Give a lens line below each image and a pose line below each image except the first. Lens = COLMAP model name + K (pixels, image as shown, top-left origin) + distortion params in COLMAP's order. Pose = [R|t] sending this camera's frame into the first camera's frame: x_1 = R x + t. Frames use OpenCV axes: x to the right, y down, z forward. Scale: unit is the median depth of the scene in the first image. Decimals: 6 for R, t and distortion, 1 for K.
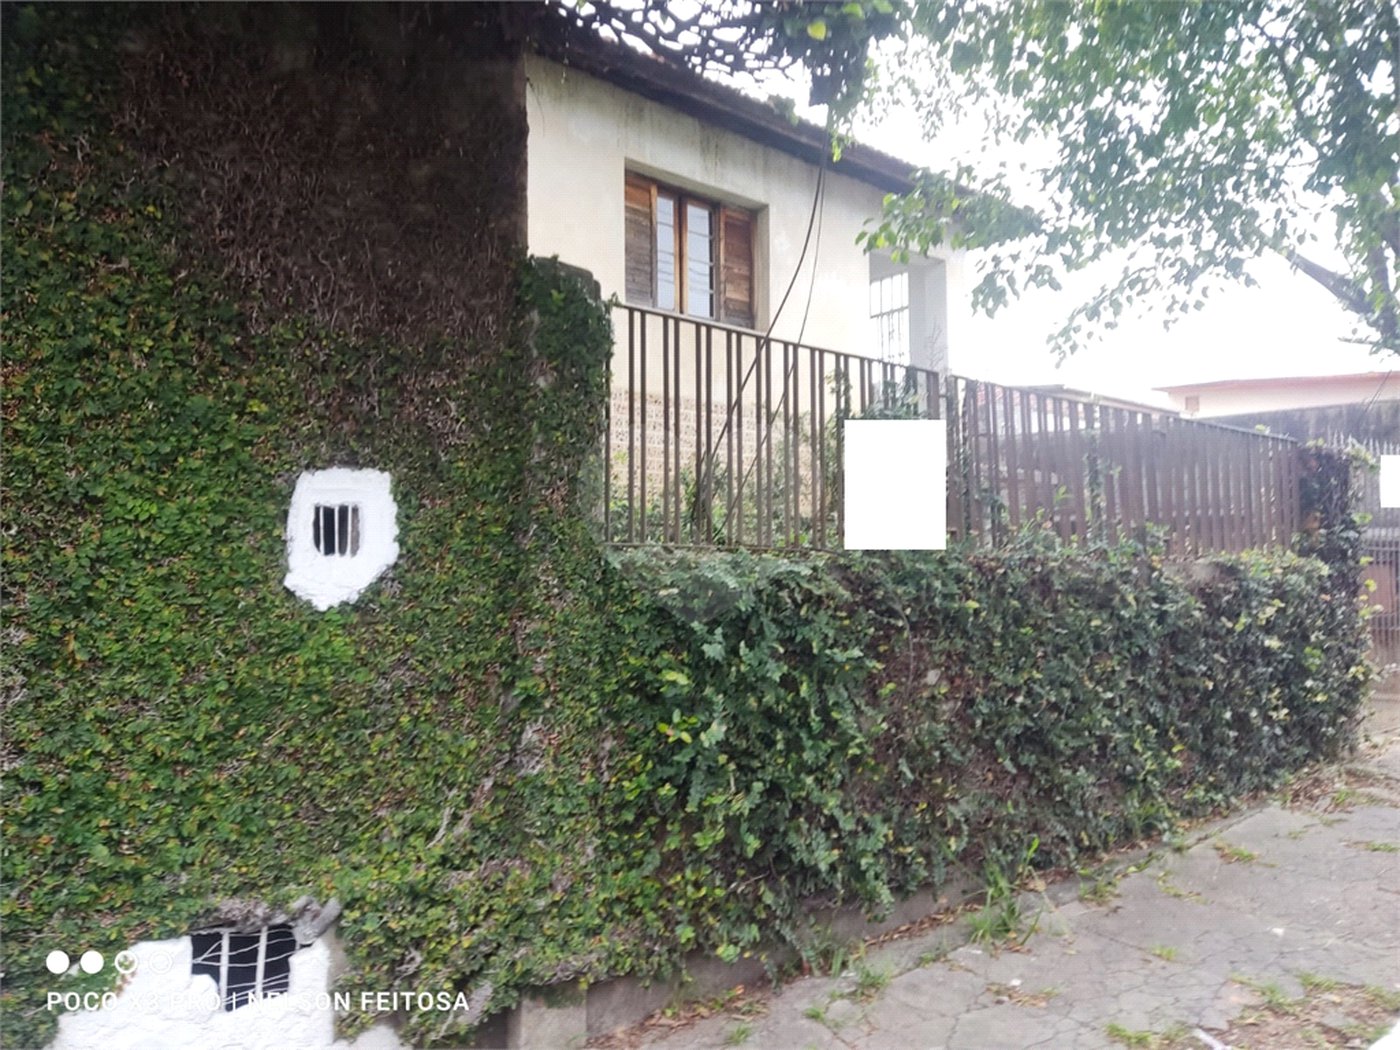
lens RADIAL K [[1030.7, 0, 698.1], [0, 1030.7, 517.9], [0, 0, 1]] dist [0.101093, -0.109357]
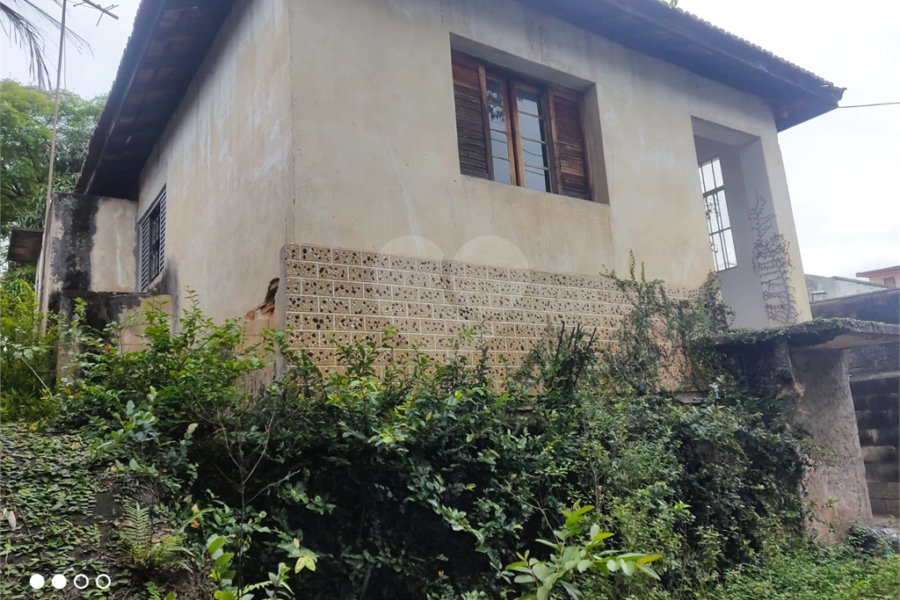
lens RADIAL K [[667.4, 0, 450.7], [0, 667.4, 302.5], [0, 0, 1]] dist [0.109347, -0.137252]
pose [[0.992216, -0.083786, -0.092125, -0.068498], [0.070176, 0.987353, -0.142160, -0.017686], [0.102871, 0.134588, 0.985547, 0.873605]]
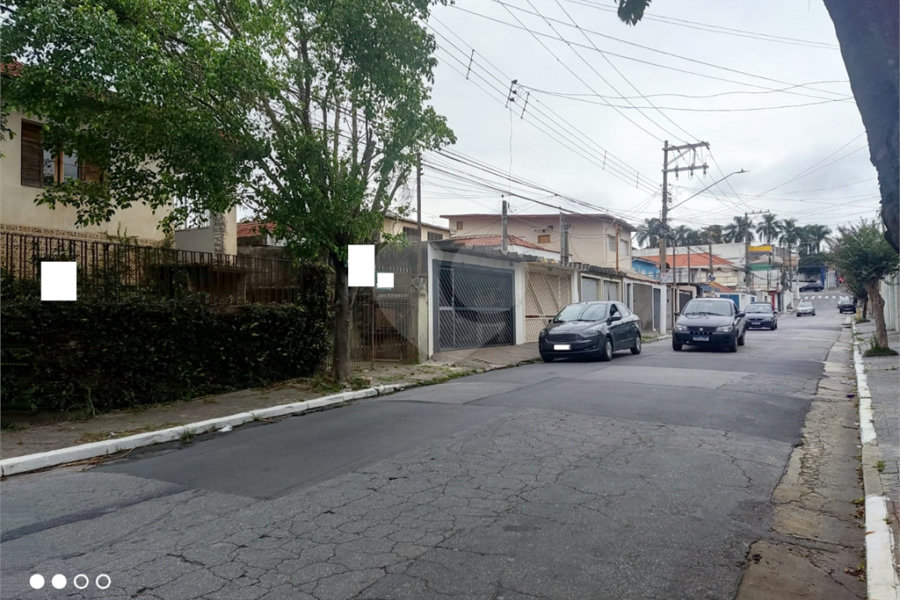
lens RADIAL K [[667.4, 0, 466.4], [0, 667.4, 296.3], [0, 0, 1]] dist [0.109347, -0.137252]
pose [[0.942508, 0.010461, 0.334019, 0.680668], [-0.018456, 0.999614, 0.020773, -0.049690], [-0.333673, -0.025743, 0.942337, -1.332442]]
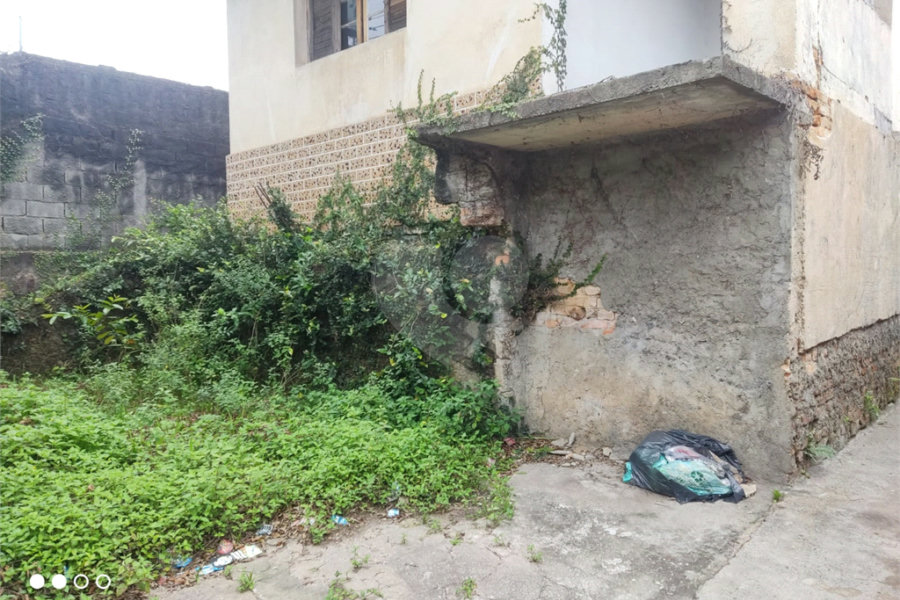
lens RADIAL K [[667.4, 0, 453.4], [0, 667.4, 296.8], [0, 0, 1]] dist [0.109347, -0.137252]
pose [[0.112730, 0.038342, -0.992886, 1.578756], [0.072231, 0.996295, 0.046675, 0.087816], [0.990997, -0.076978, 0.109542, 2.221143]]
